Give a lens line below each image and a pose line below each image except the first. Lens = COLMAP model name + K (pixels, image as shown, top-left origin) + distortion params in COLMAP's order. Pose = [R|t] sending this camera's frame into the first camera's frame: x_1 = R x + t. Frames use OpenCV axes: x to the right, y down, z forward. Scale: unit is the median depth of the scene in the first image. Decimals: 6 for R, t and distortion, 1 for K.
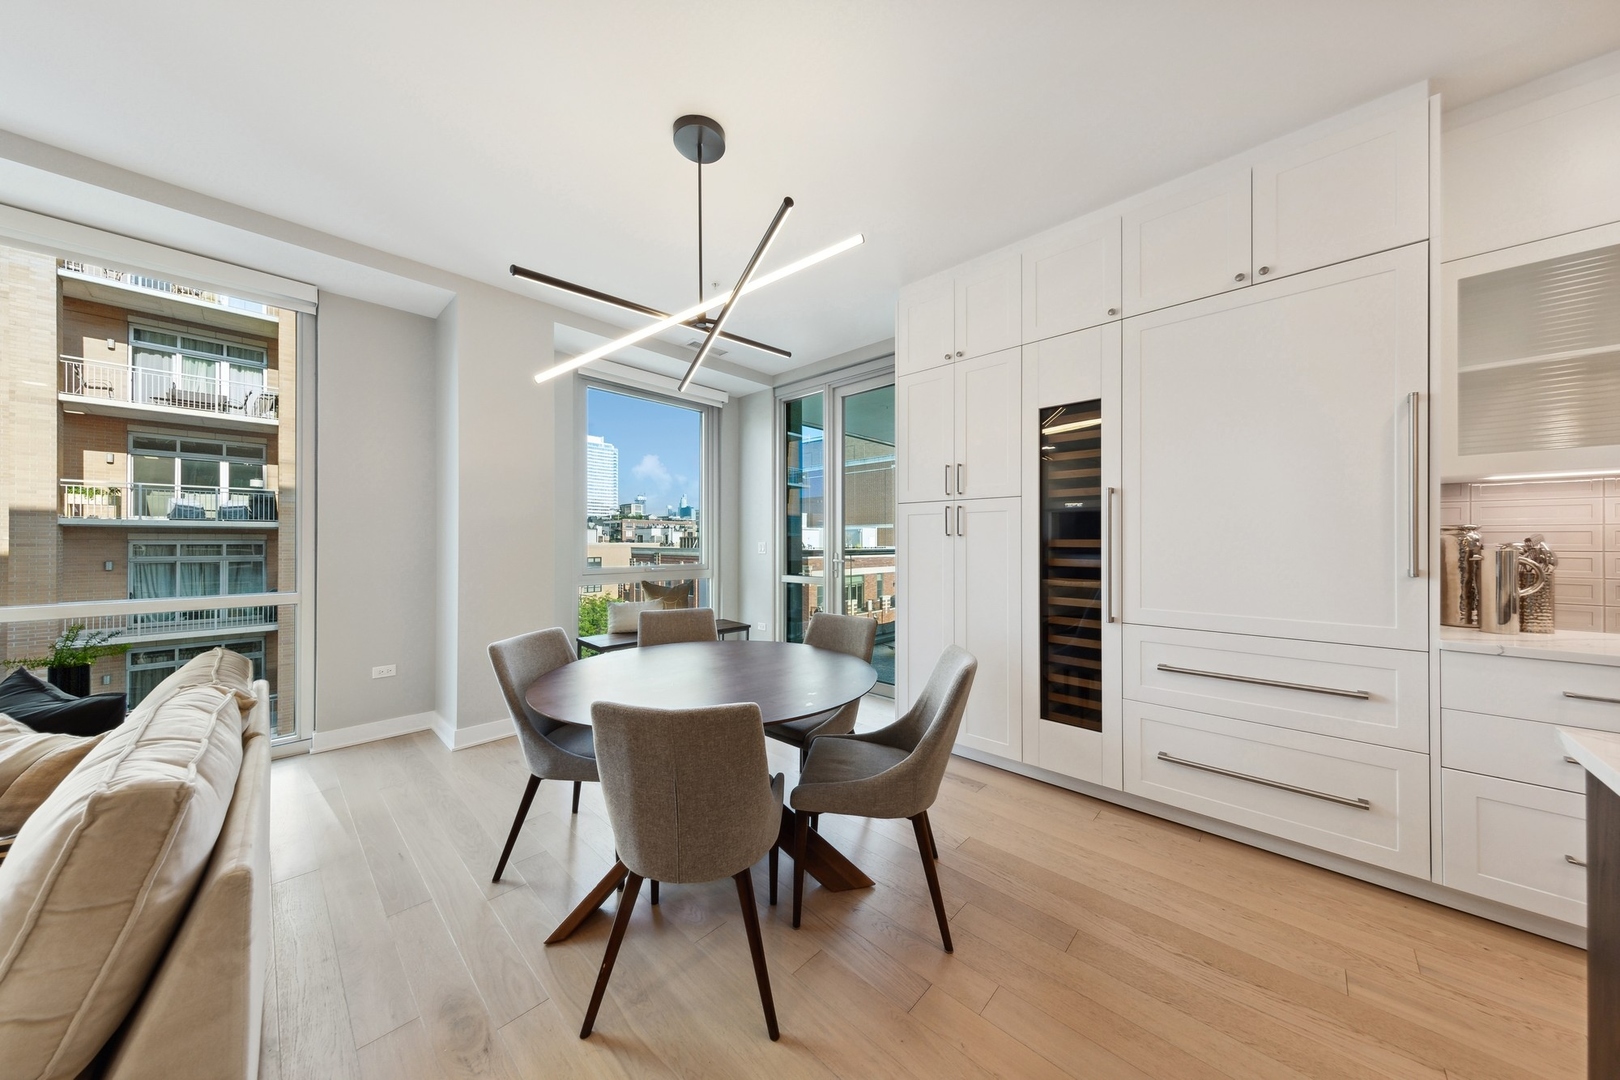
lens RADIAL K [[517.0, 0, 810.0], [0, 517.0, 540.0], [0, 0, 1]] dist [0.004967, -0.000068]
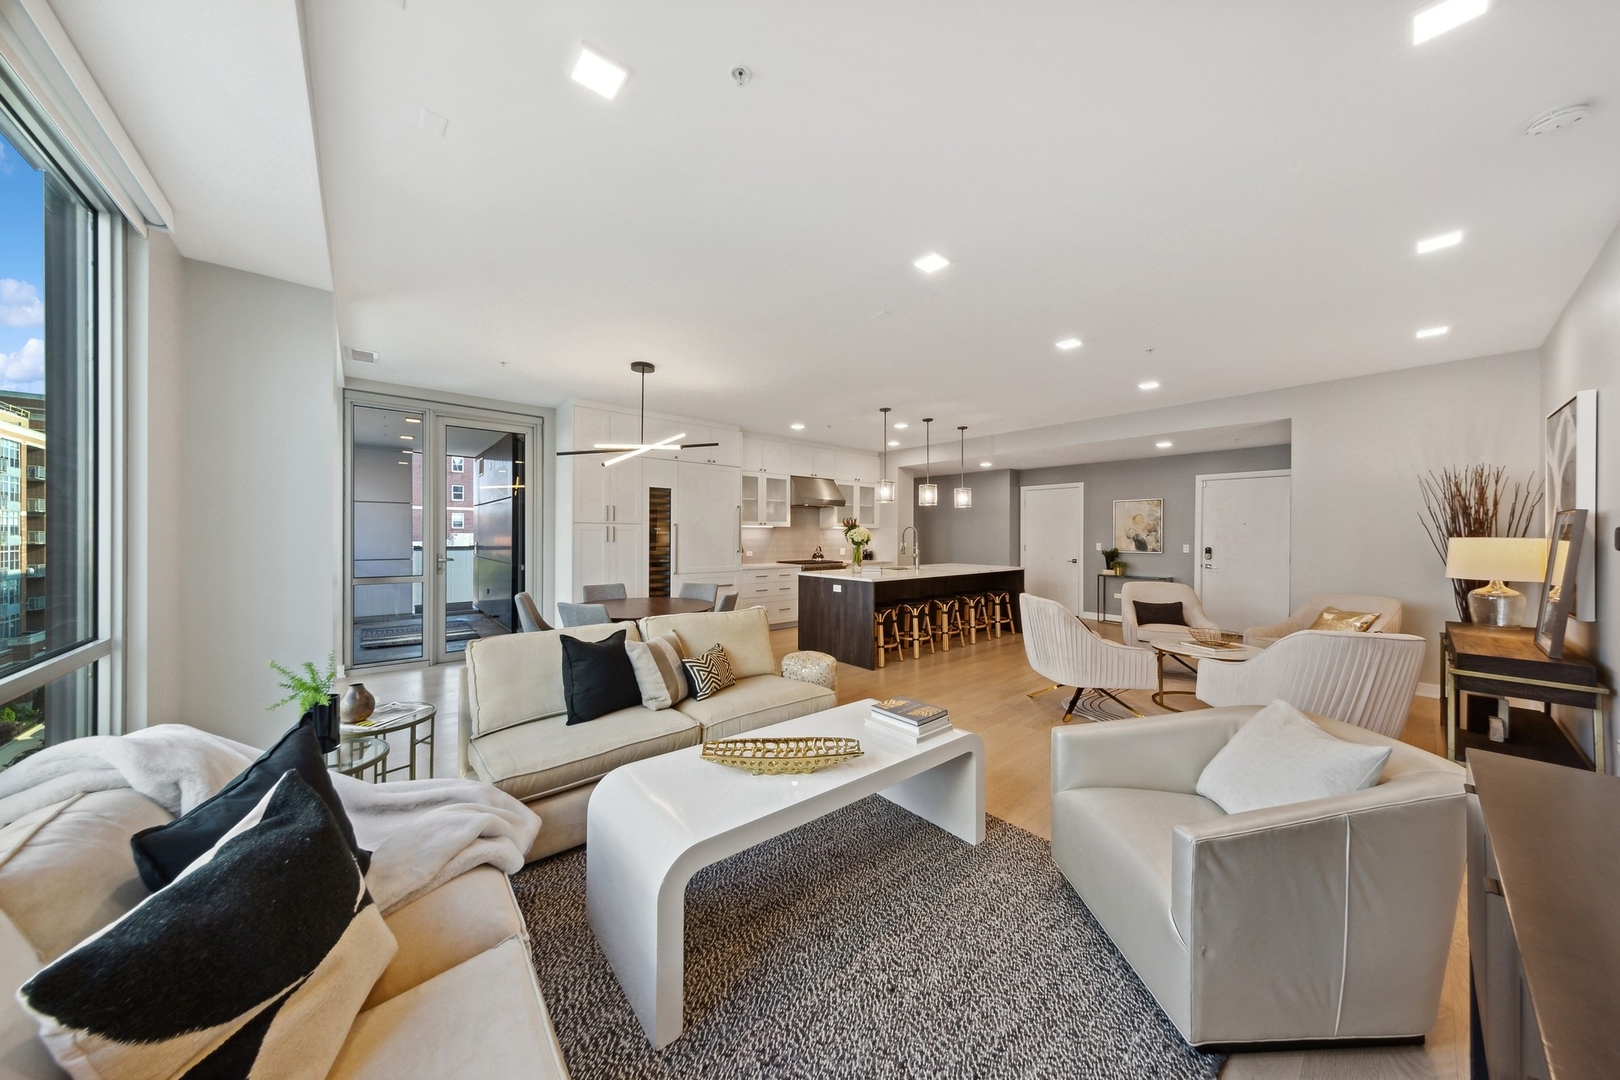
lens RADIAL K [[525.8, 0, 806.2], [0, 525.8, 537.3], [0, 0, 1]] dist [0.009392, 0.000149]
pose [[0.111375, 0.000309, 0.993778, -0.297632], [-0.001951, 0.999998, -0.000093, -0.004562], [-0.993777, -0.001929, 0.111375, 0.005605]]
